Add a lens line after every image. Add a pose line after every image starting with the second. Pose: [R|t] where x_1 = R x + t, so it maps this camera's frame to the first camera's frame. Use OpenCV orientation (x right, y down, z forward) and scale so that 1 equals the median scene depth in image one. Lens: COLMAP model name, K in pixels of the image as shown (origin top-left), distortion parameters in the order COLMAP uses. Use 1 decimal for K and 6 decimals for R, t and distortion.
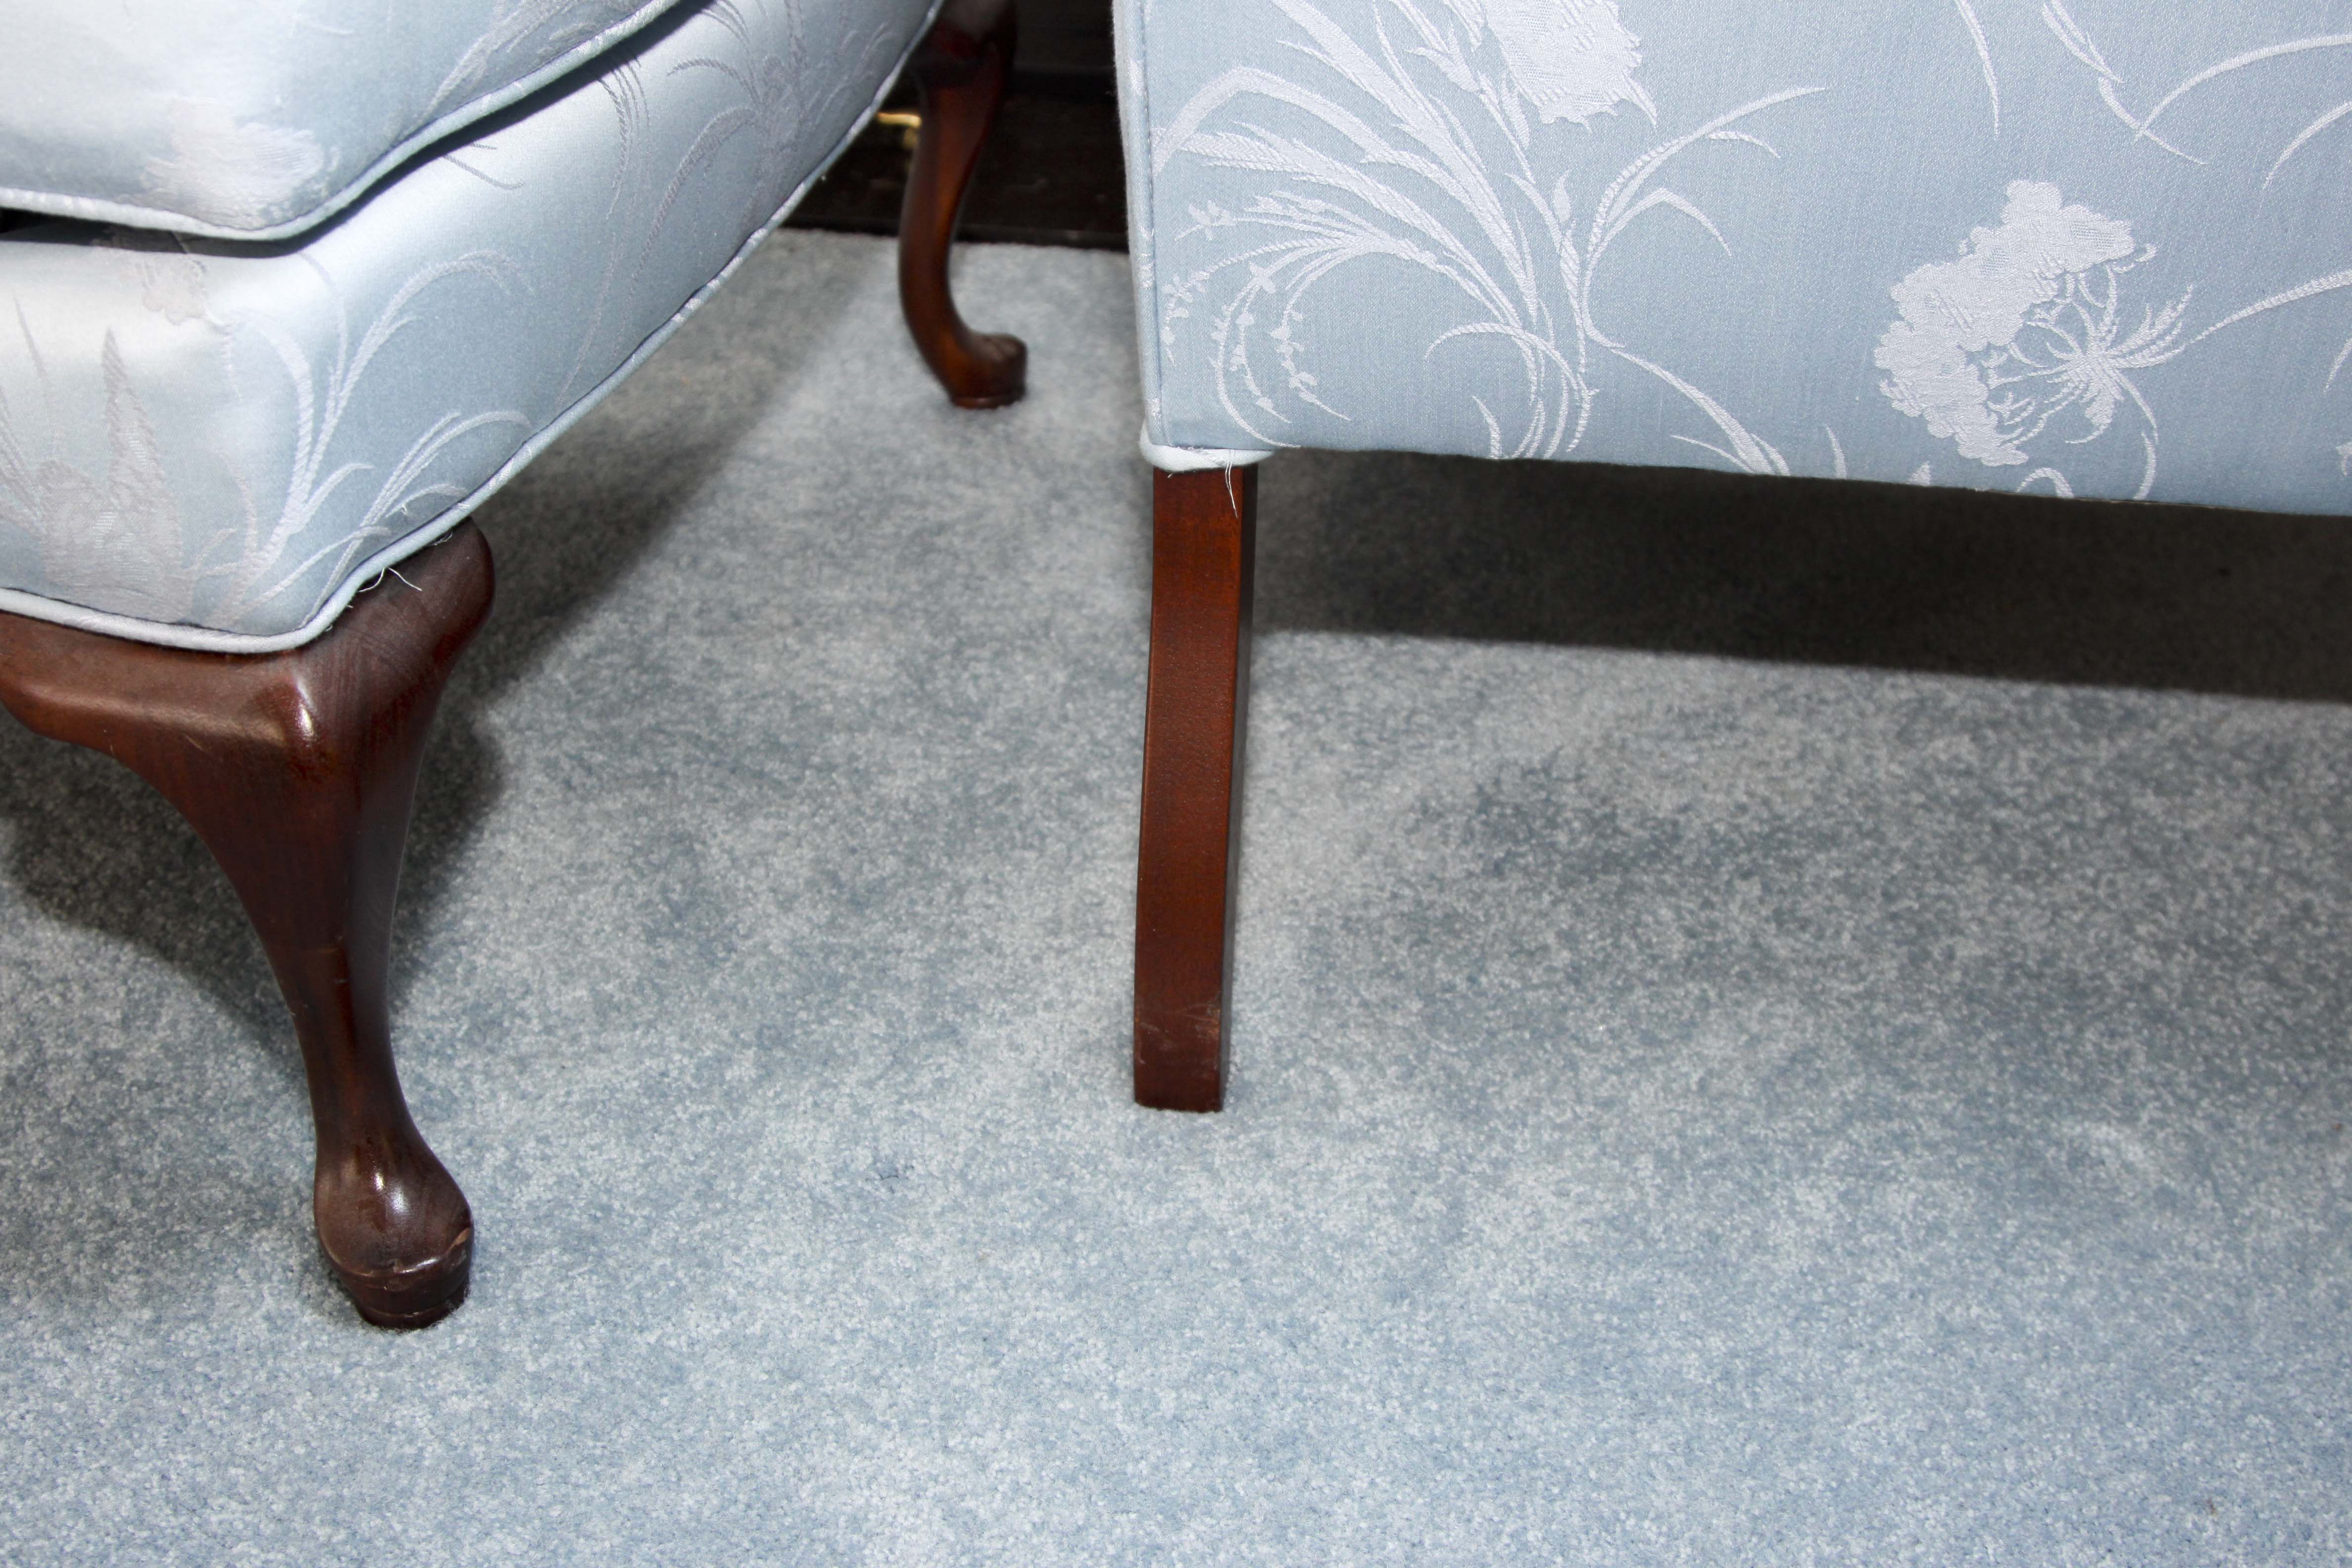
lens RADIAL K [[2839.7, 0, 1176.0], [0, 2839.7, 784.0], [0, 0, 1]] dist [-0.101186, 0.084070]
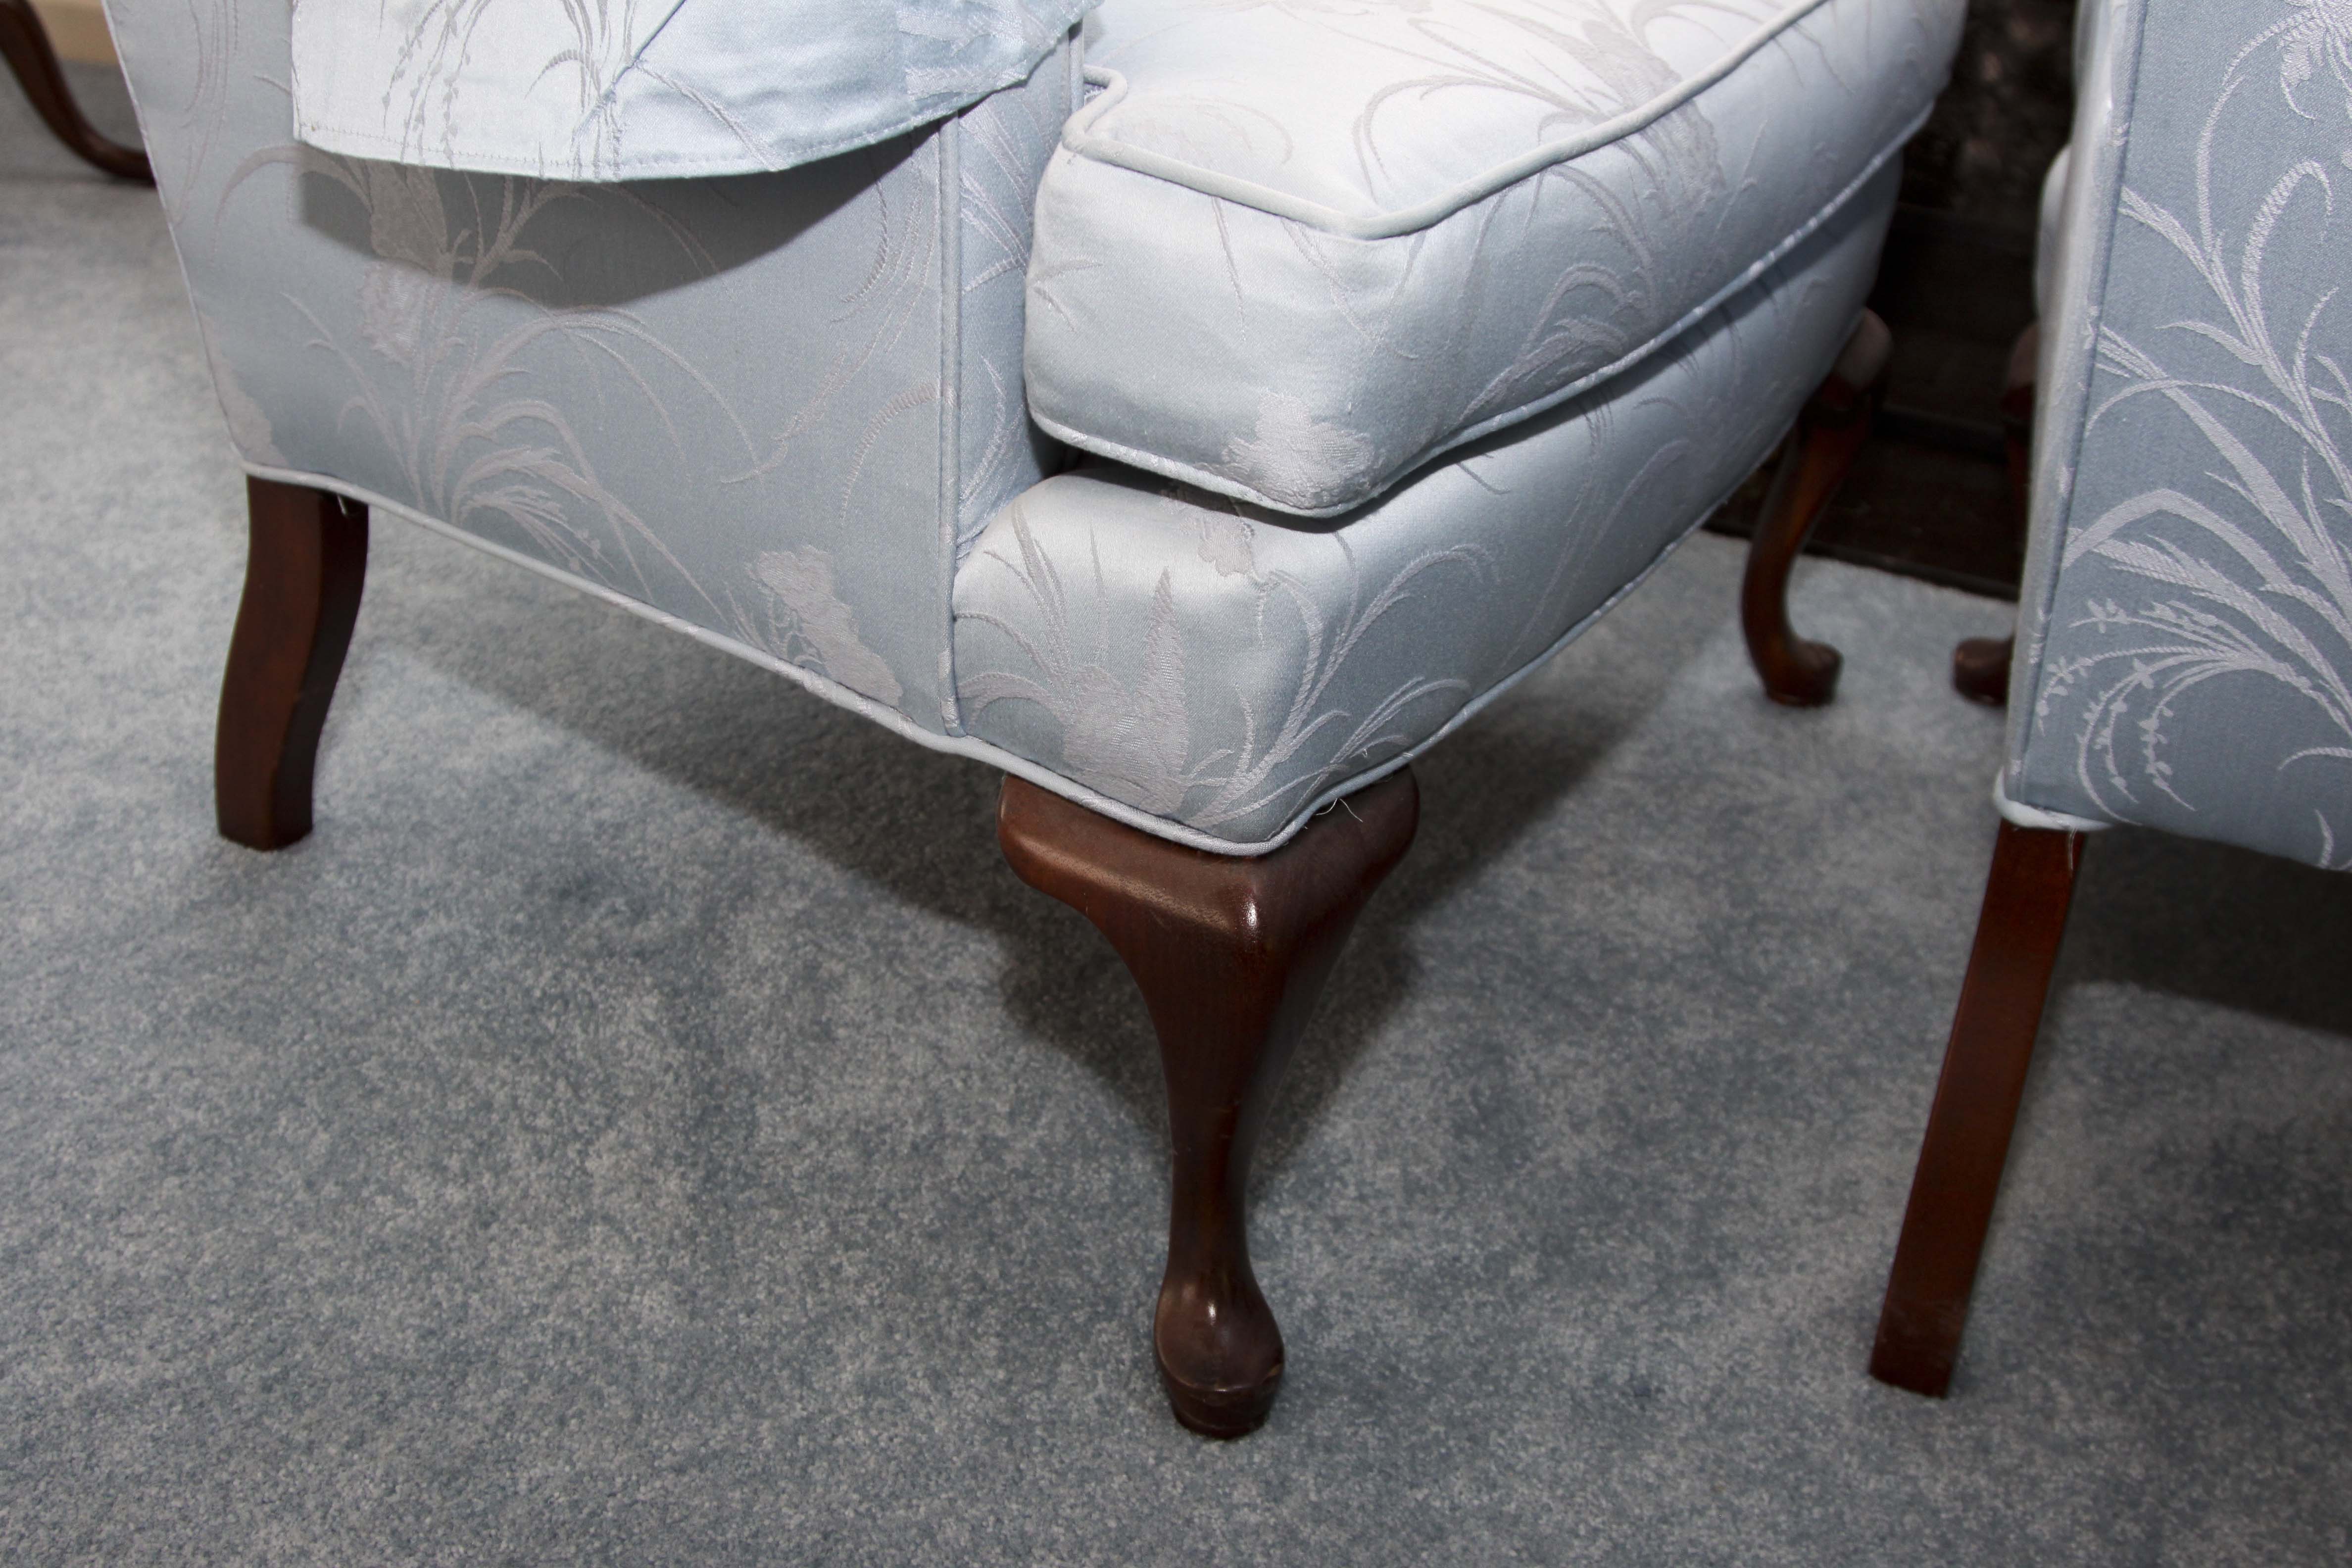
lens RADIAL K [[2500.1, 0, 1176.0], [0, 2500.1, 784.0], [0, 0, 1]] dist [-0.129620, 0.056681]
pose [[0.951341, 0.174728, -0.253813, -0.071410], [-0.190883, 0.980786, -0.040281, -0.024092], [0.241898, 0.086769, 0.966414, -0.010560]]
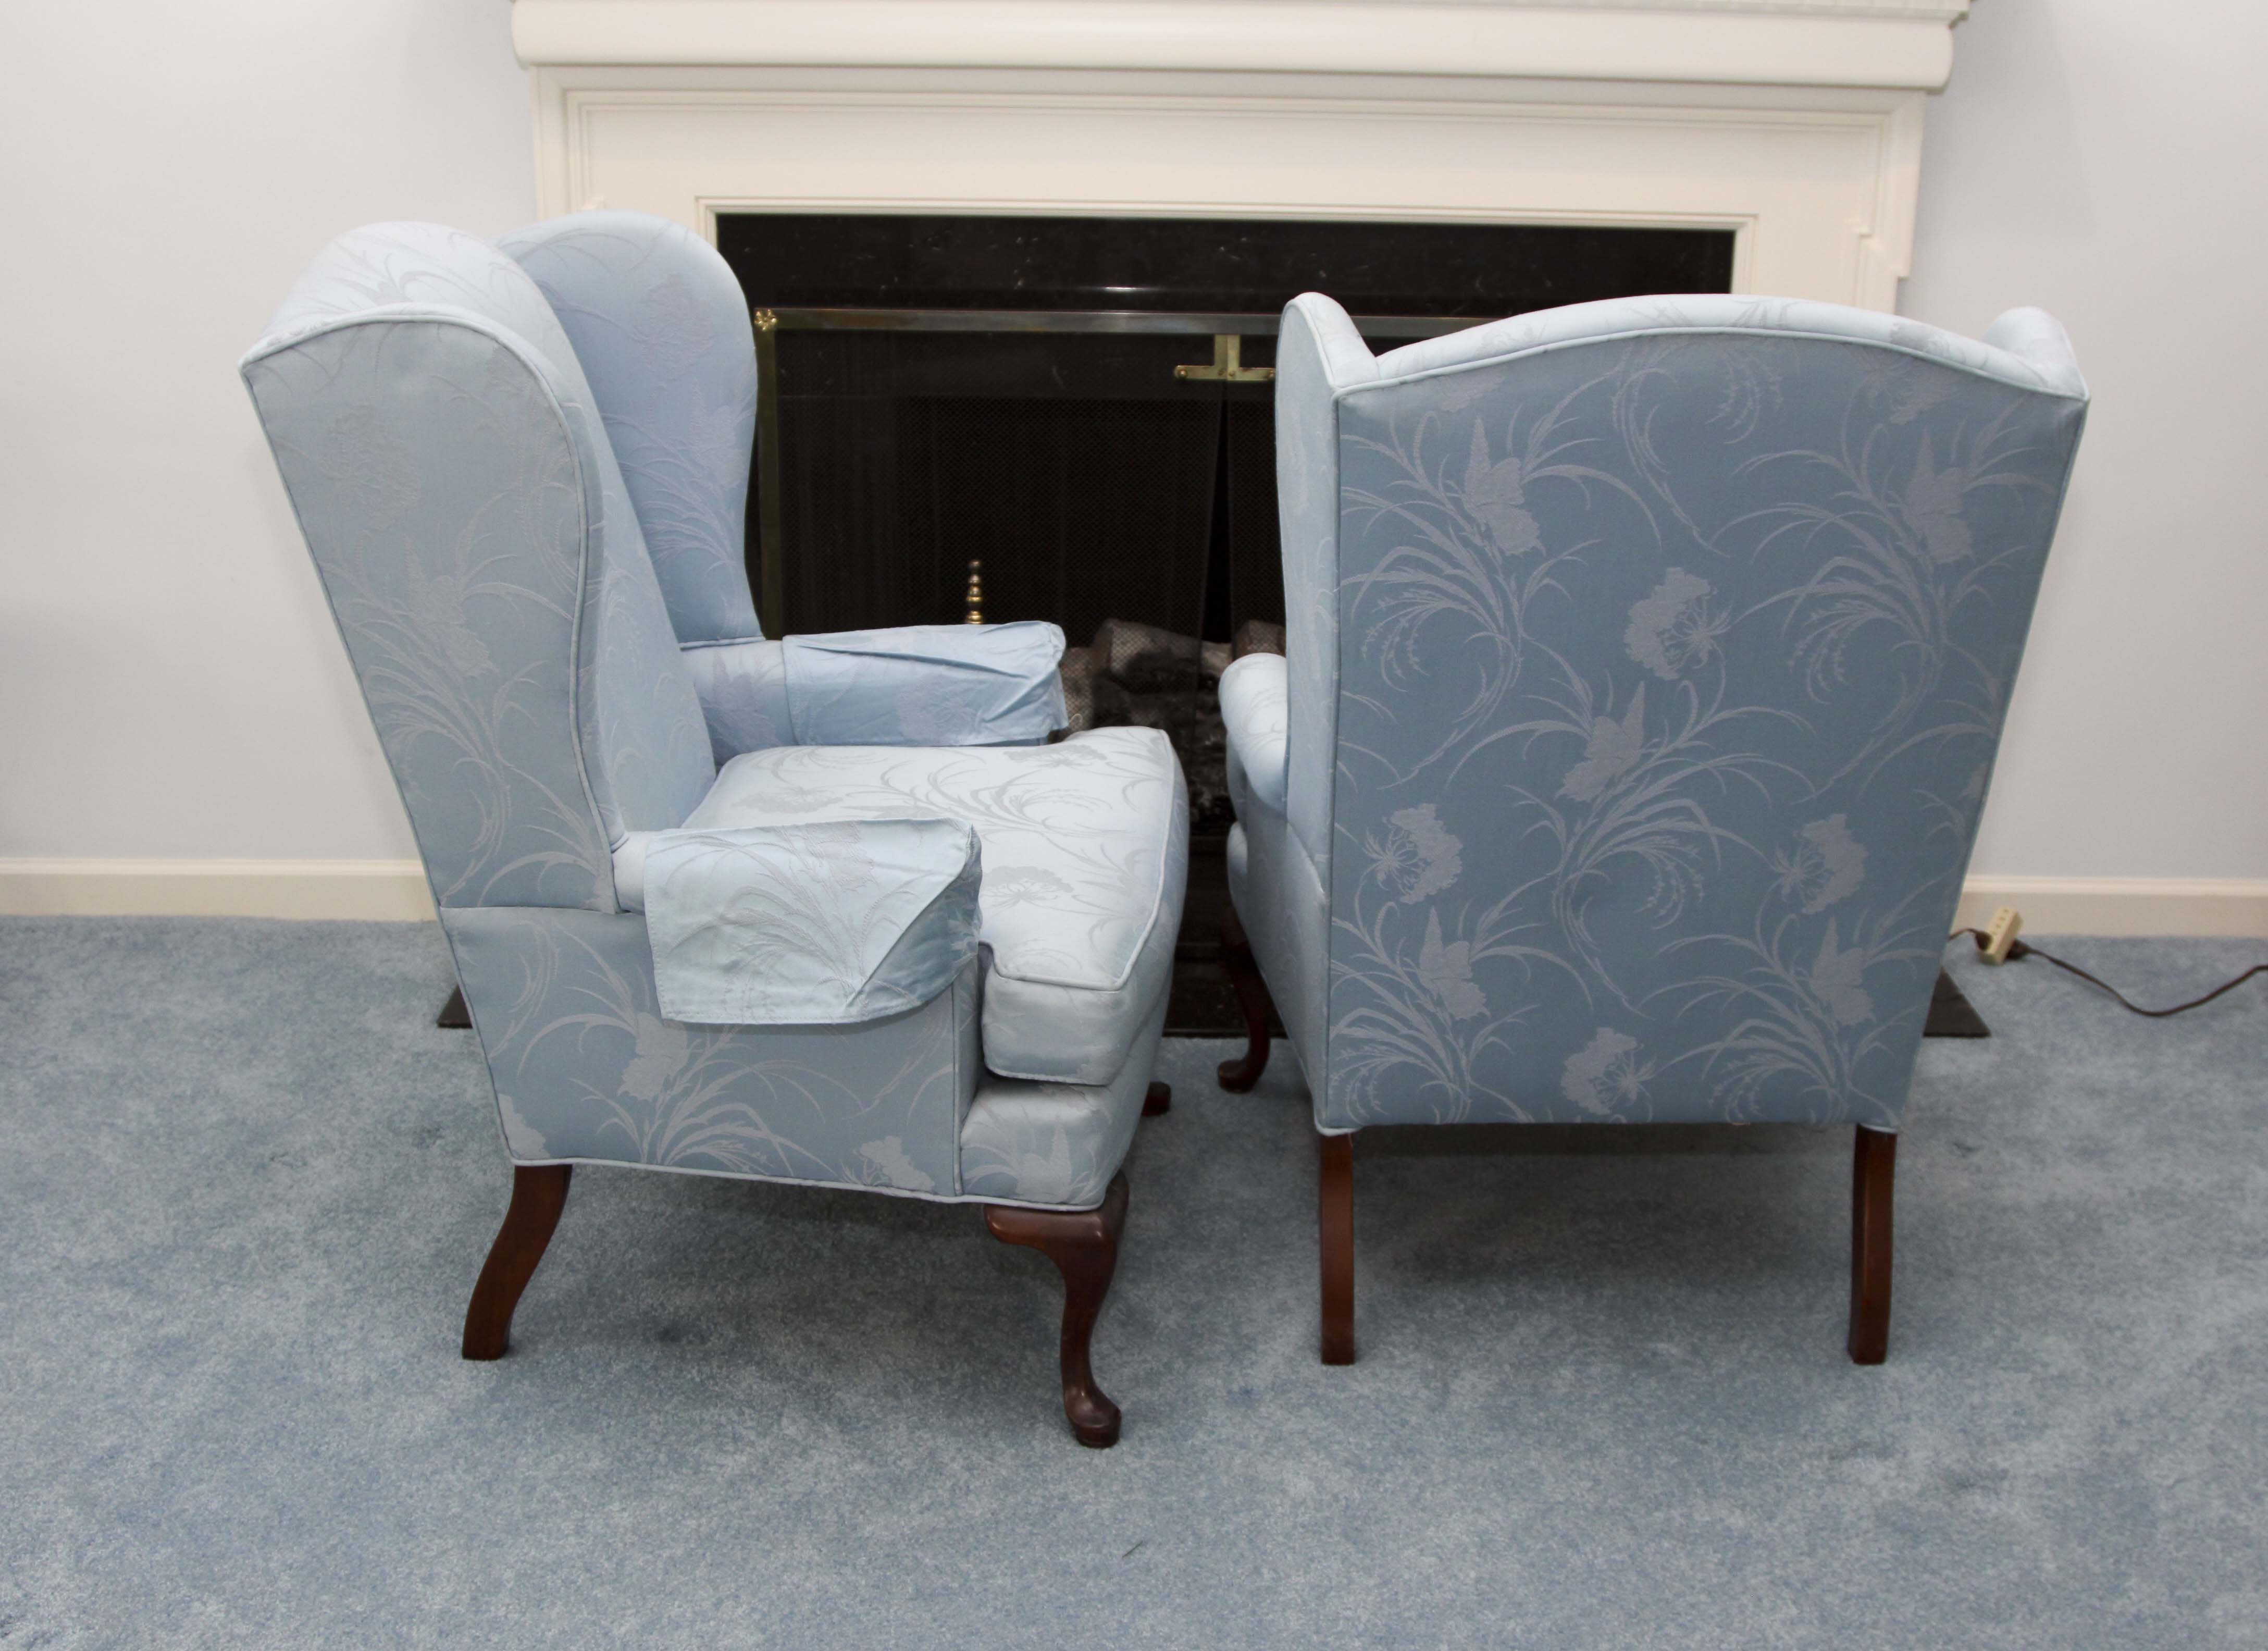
lens RADIAL K [[2664.7, 0, 1158.4], [0, 2664.7, 832.1], [0, 0, 1]] dist [-0.116572, 0.042846]
pose [[0.989285, -0.049645, 0.137295, -0.527181], [0.078674, 0.973463, -0.214895, 0.158044], [-0.122983, 0.223394, 0.966939, -1.676122]]
